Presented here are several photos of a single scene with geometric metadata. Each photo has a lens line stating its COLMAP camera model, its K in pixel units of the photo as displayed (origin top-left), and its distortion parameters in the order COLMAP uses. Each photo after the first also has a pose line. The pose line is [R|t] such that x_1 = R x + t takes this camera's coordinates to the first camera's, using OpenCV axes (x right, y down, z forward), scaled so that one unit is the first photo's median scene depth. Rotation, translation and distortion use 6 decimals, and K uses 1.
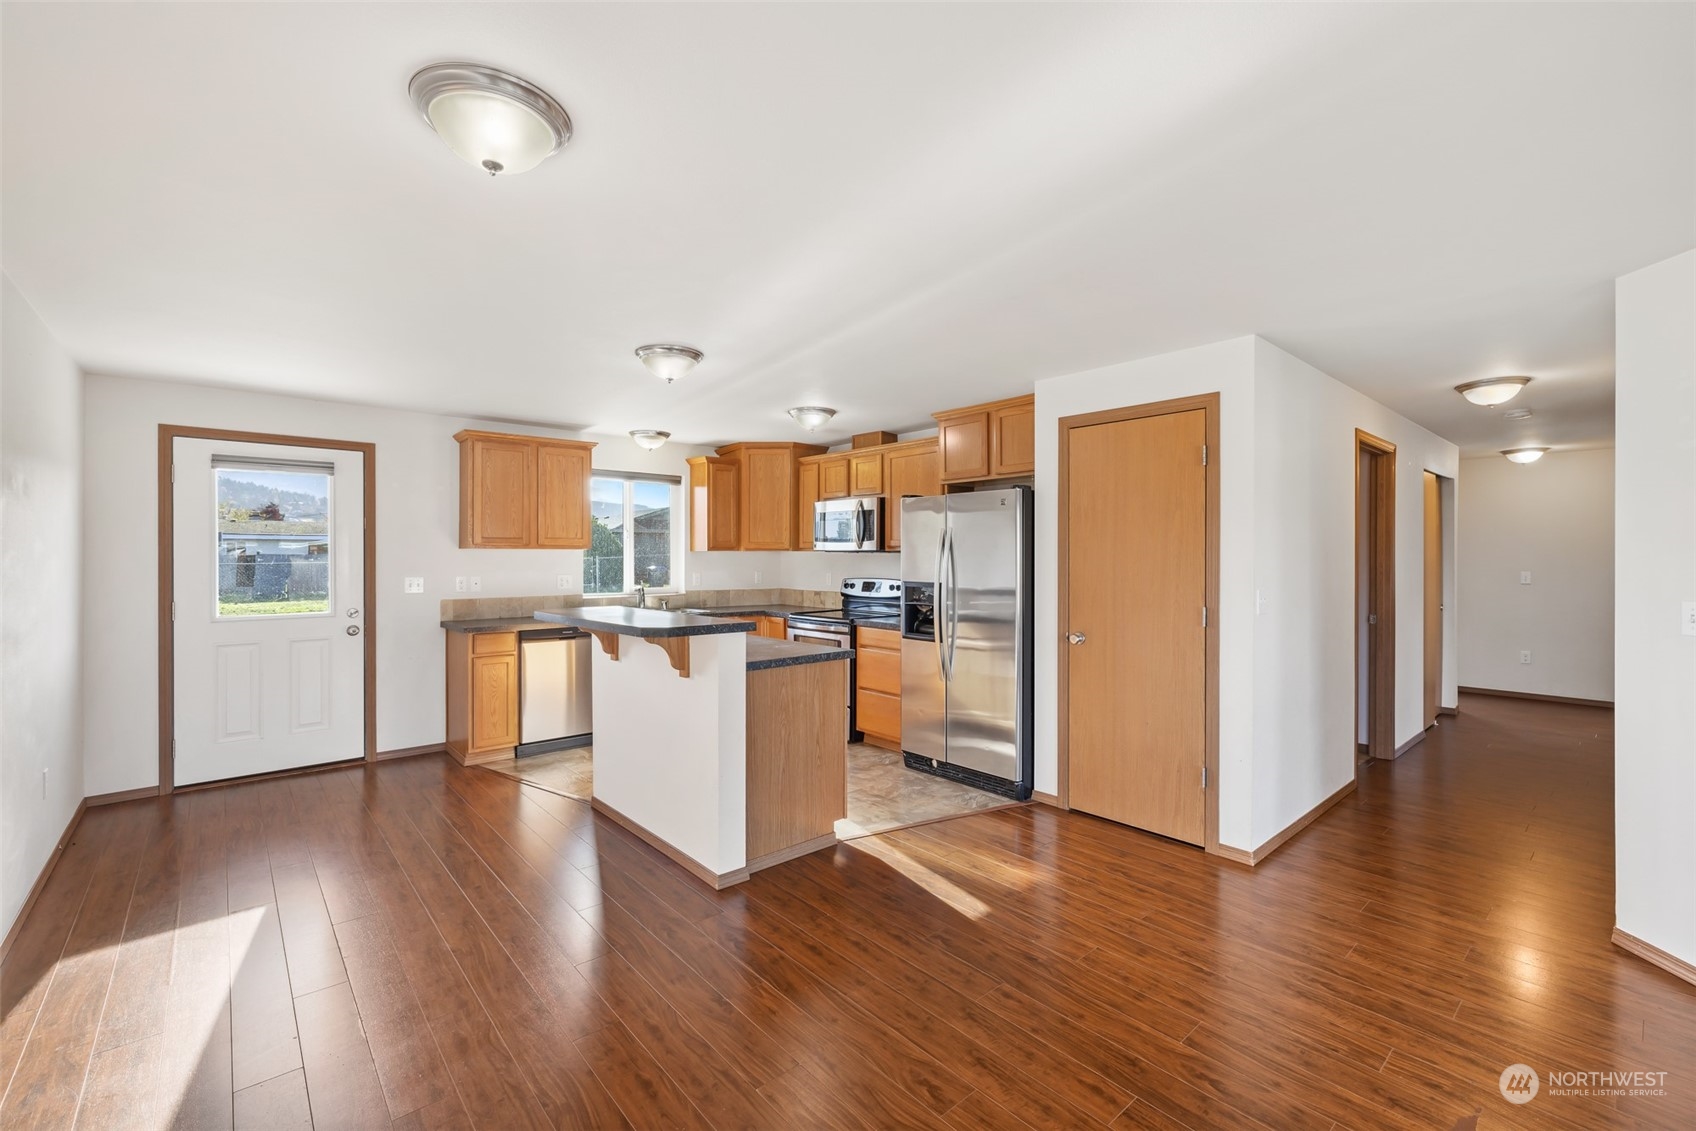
lens RADIAL K [[721.5, 0, 850.4], [0, 721.5, 566.1], [0, 0, 1]] dist [0.002826, -0.000338]
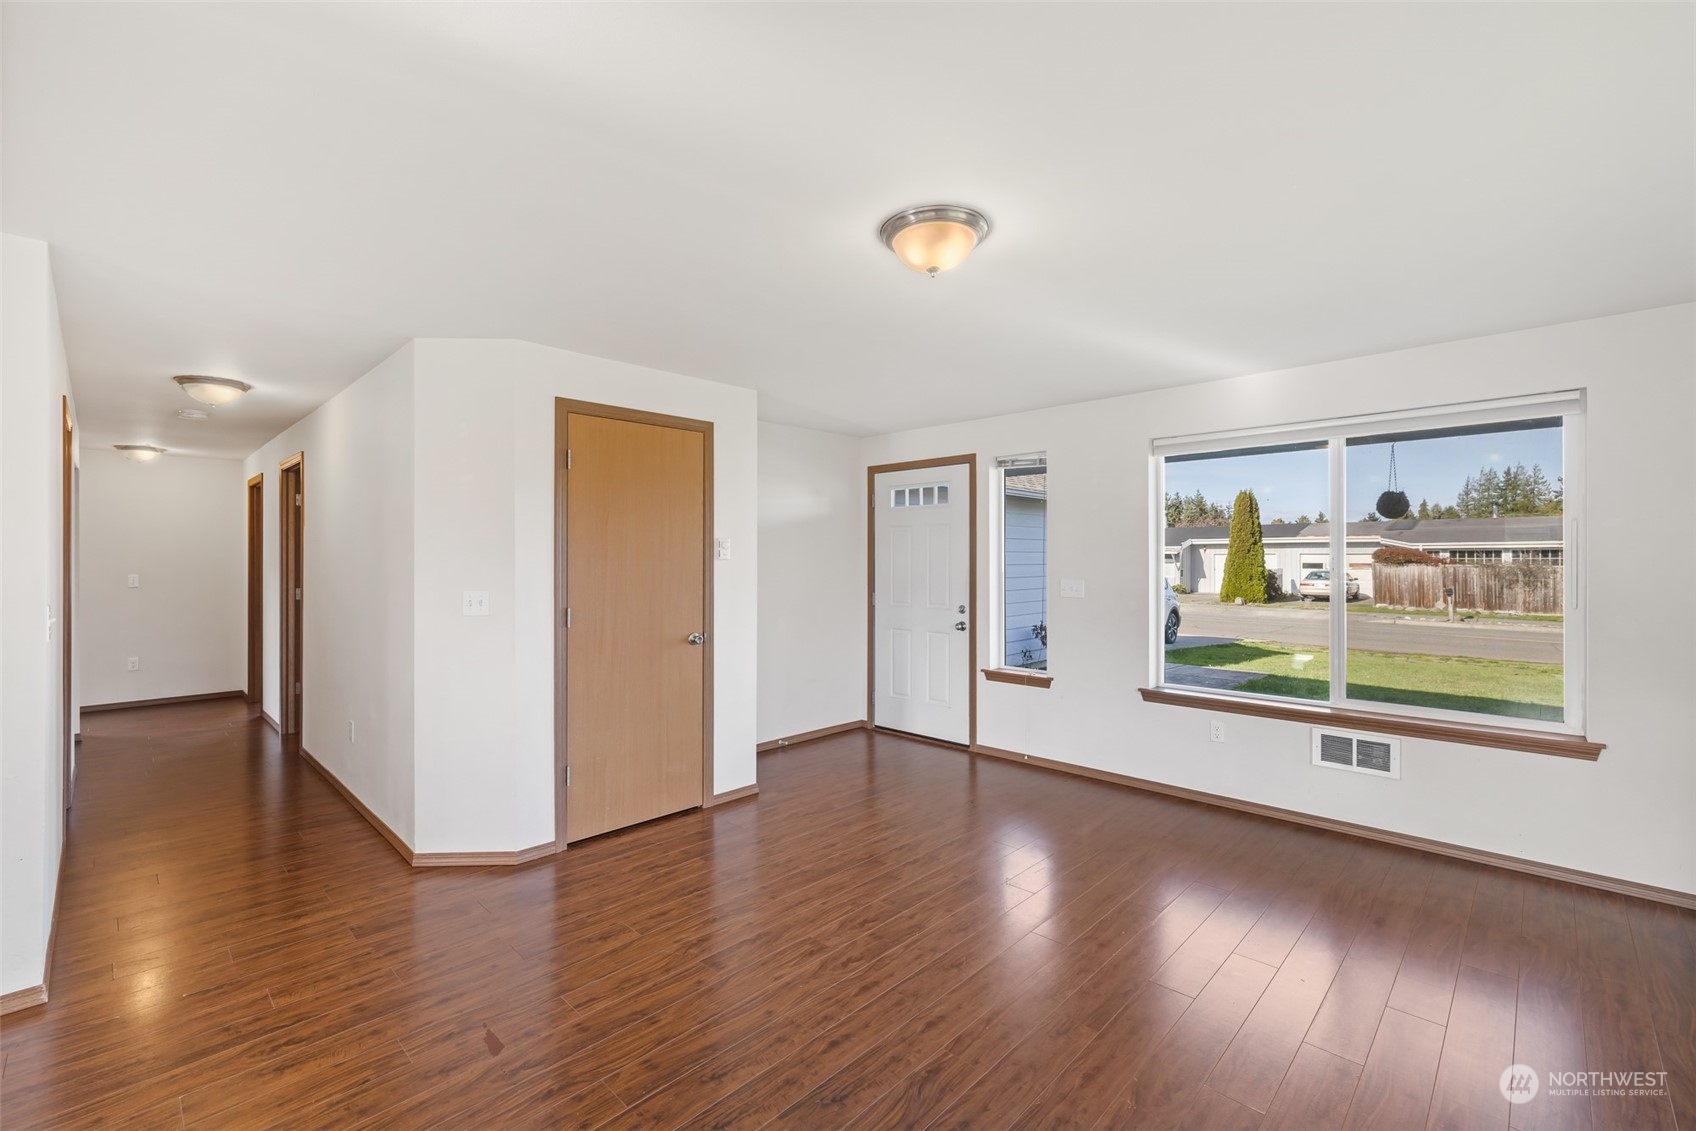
lens RADIAL K [[721.5, 0, 845.2], [0, 721.5, 561.3], [0, 0, 1]] dist [0.002826, -0.000338]
pose [[-0.083012, -0.003294, 0.996543, -0.138708], [0.013141, 0.999904, 0.004400, -0.002099], [-0.996462, 0.013461, -0.082961, 0.193509]]
